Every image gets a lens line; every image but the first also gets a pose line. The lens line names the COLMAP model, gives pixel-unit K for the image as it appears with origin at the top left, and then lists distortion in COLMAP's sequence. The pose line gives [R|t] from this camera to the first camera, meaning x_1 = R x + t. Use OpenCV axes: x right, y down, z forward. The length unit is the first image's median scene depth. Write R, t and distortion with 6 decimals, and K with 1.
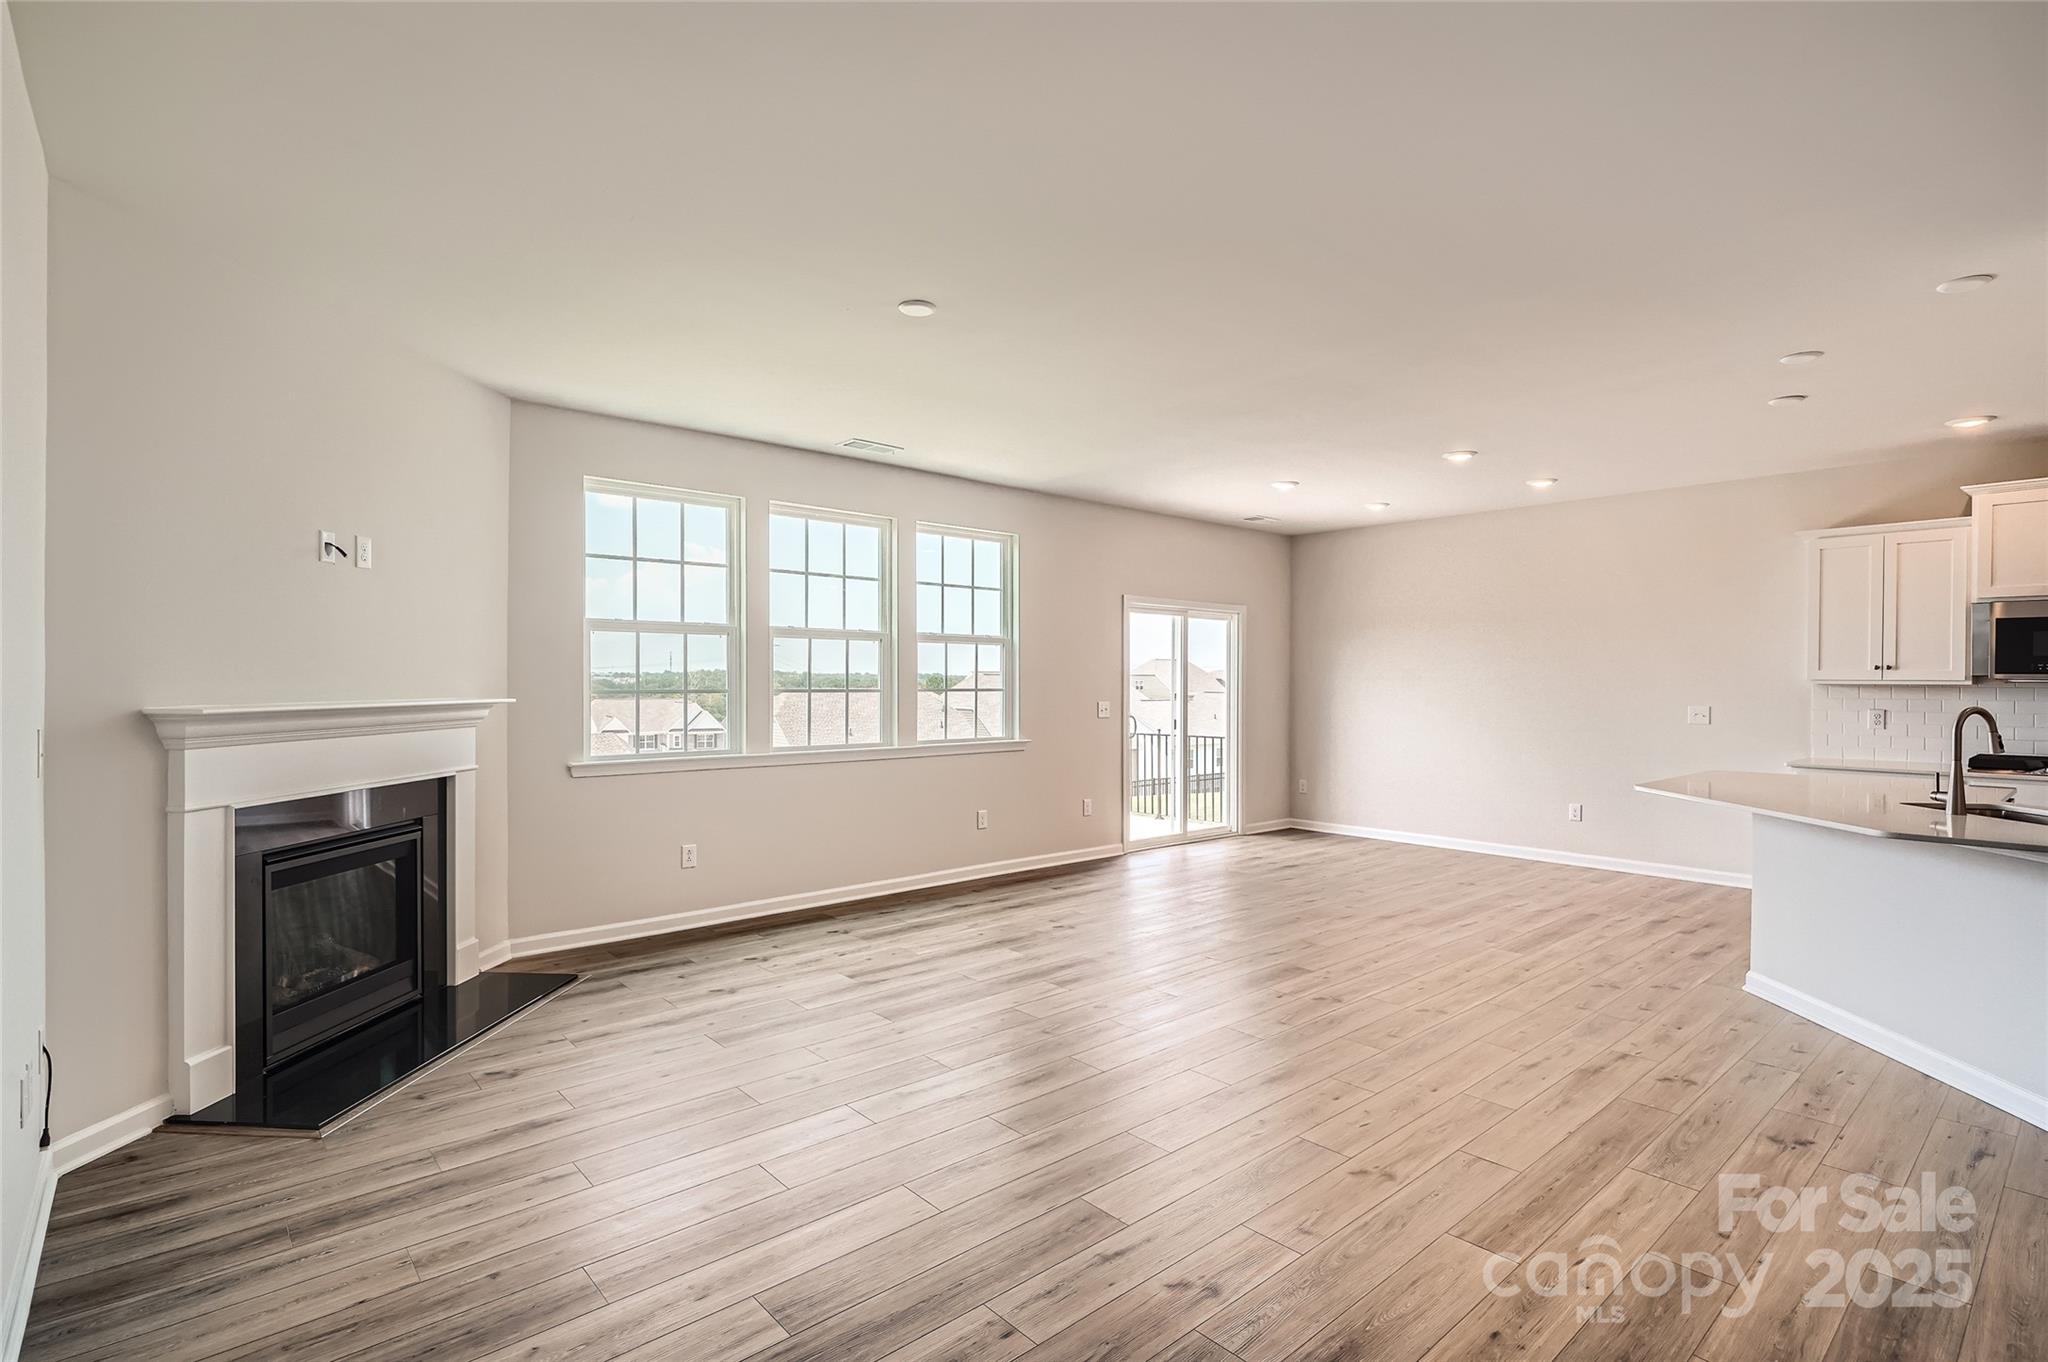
lens RADIAL K [[991.5, 0, 1028.0], [0, 991.5, 690.3], [0, 0, 1]] dist [0.002587, -0.000581]
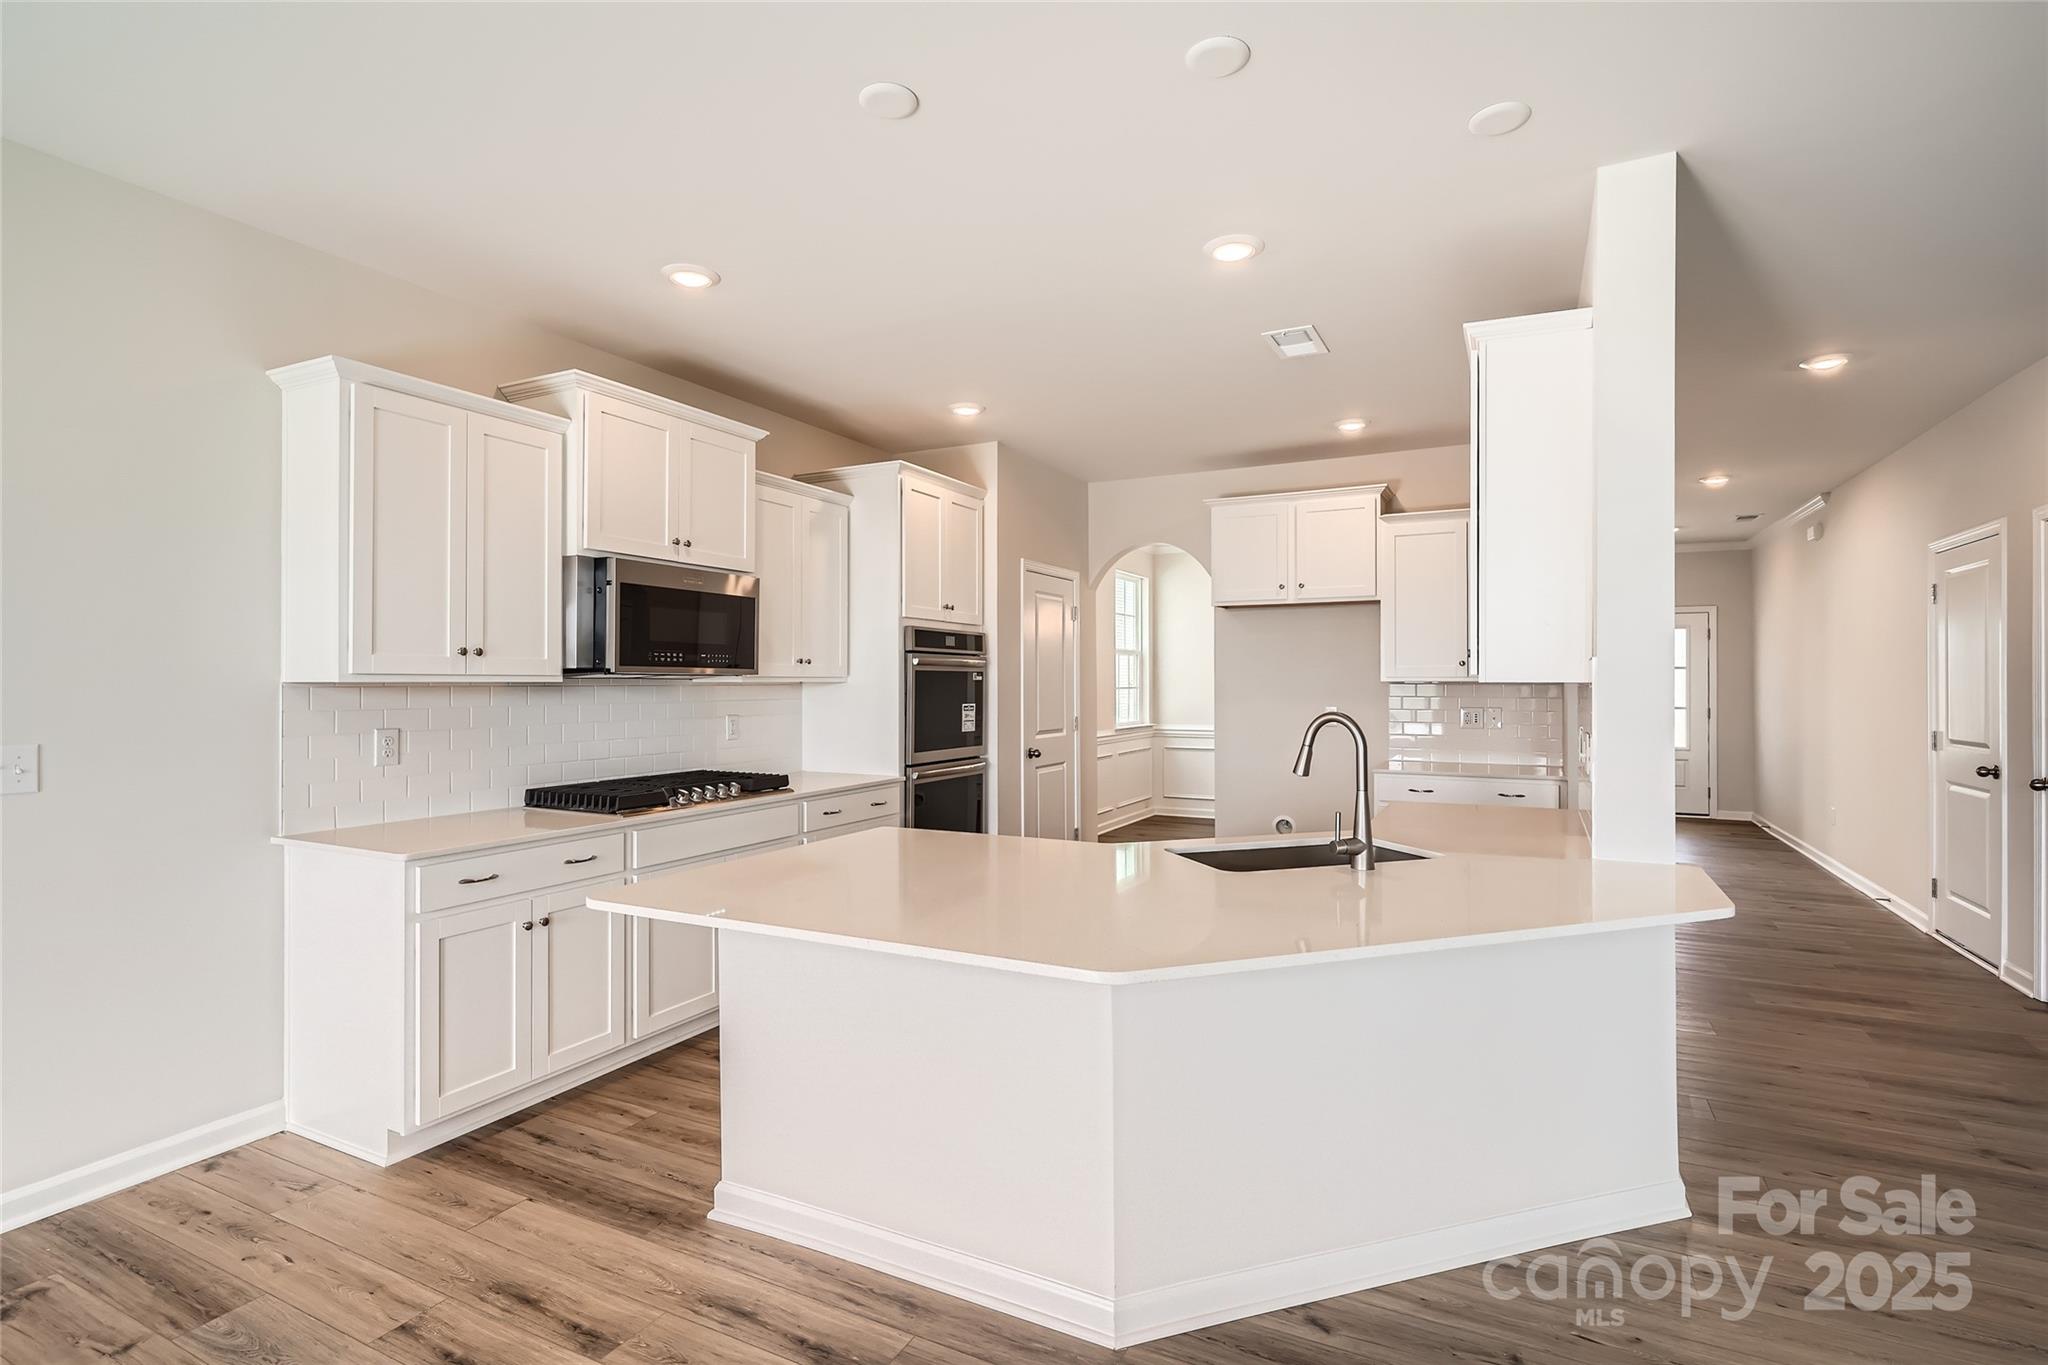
lens RADIAL K [[991.5, 0, 1024.6], [0, 991.5, 677.4], [0, 0, 1]] dist [0.002587, -0.000581]
pose [[-0.367977, -0.001398, 0.929834, 0.060829], [0.005306, 0.999979, 0.003603, -0.002390], [-0.929820, 0.006260, -0.367963, 0.238895]]
